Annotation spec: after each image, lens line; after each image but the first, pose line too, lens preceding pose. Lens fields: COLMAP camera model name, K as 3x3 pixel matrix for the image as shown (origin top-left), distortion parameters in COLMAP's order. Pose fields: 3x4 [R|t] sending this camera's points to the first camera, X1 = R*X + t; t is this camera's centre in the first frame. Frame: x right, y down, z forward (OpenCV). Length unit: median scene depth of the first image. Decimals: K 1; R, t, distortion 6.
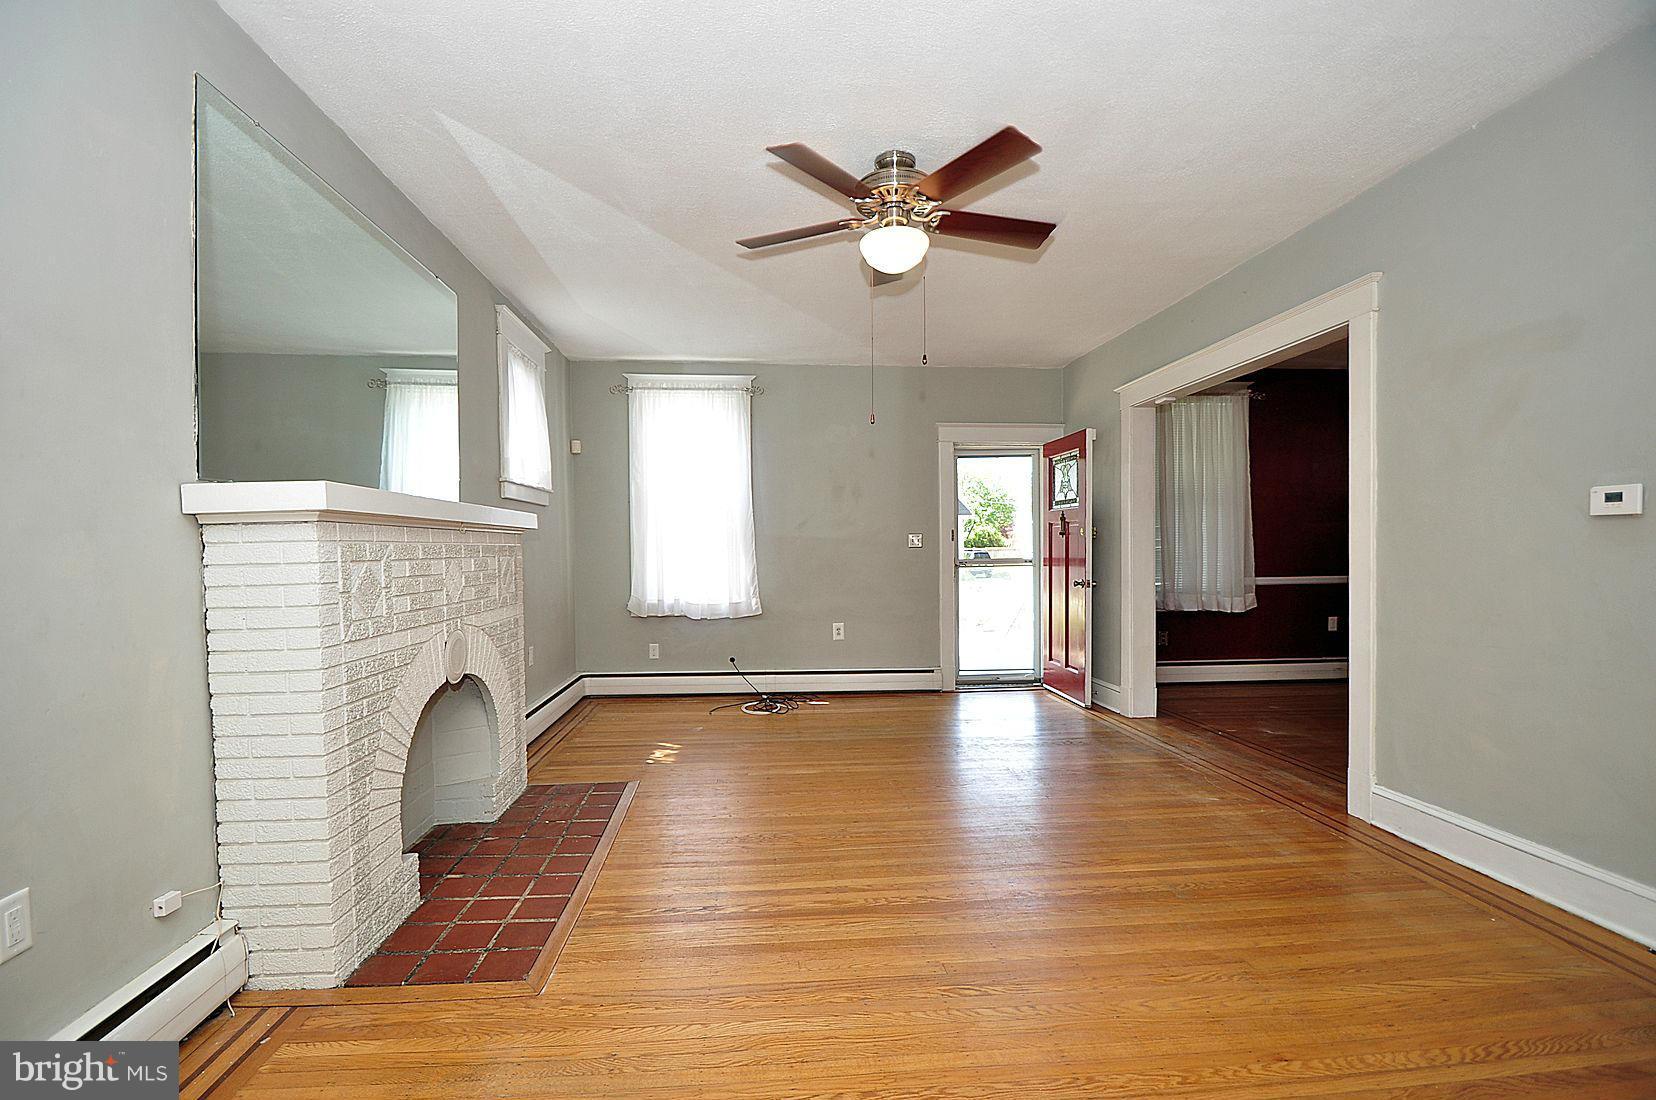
lens RADIAL K [[722.4, 0, 807.3], [0, 722.4, 564.5], [0, 0, 1]] dist [0.018750, -0.018604]
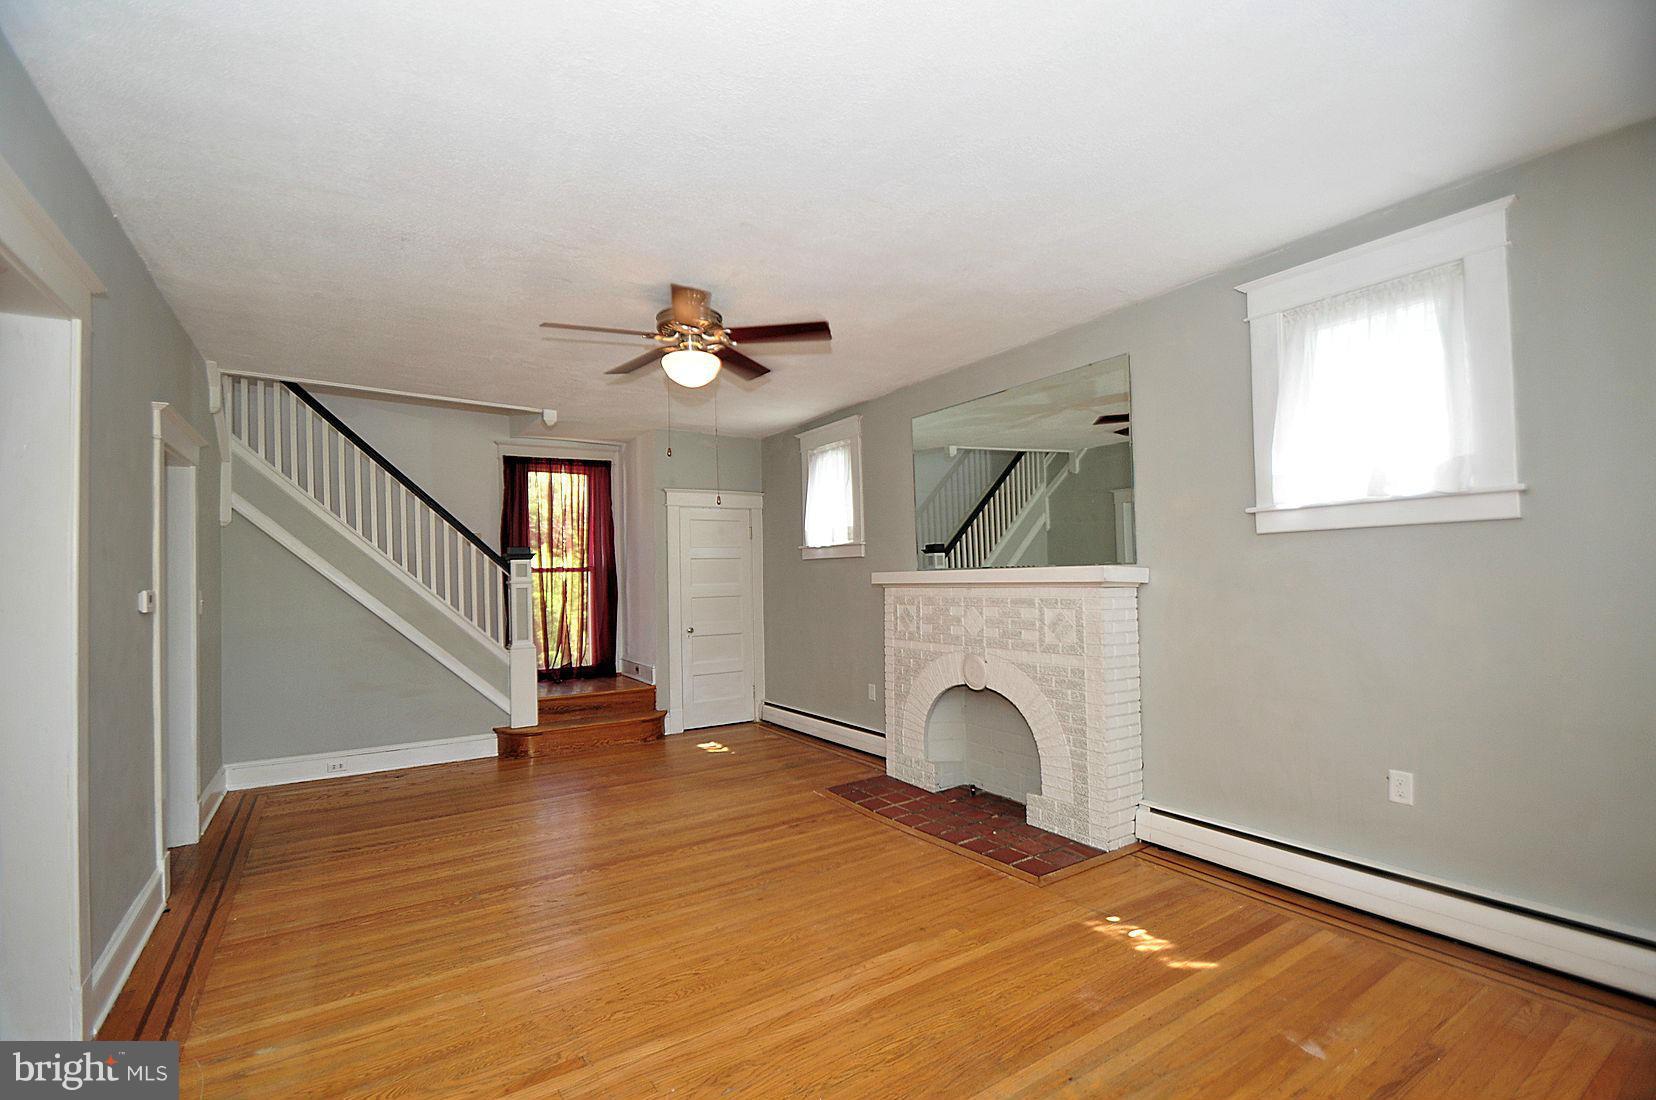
lens RADIAL K [[722.4, 0, 807.3], [0, 722.4, 564.5], [0, 0, 1]] dist [0.018750, -0.018604]
pose [[-0.879334, 0.019630, -0.475801, 0.433335], [0.018885, 0.999802, 0.006346, -0.091012], [0.475831, -0.003406, -0.879530, 1.757407]]
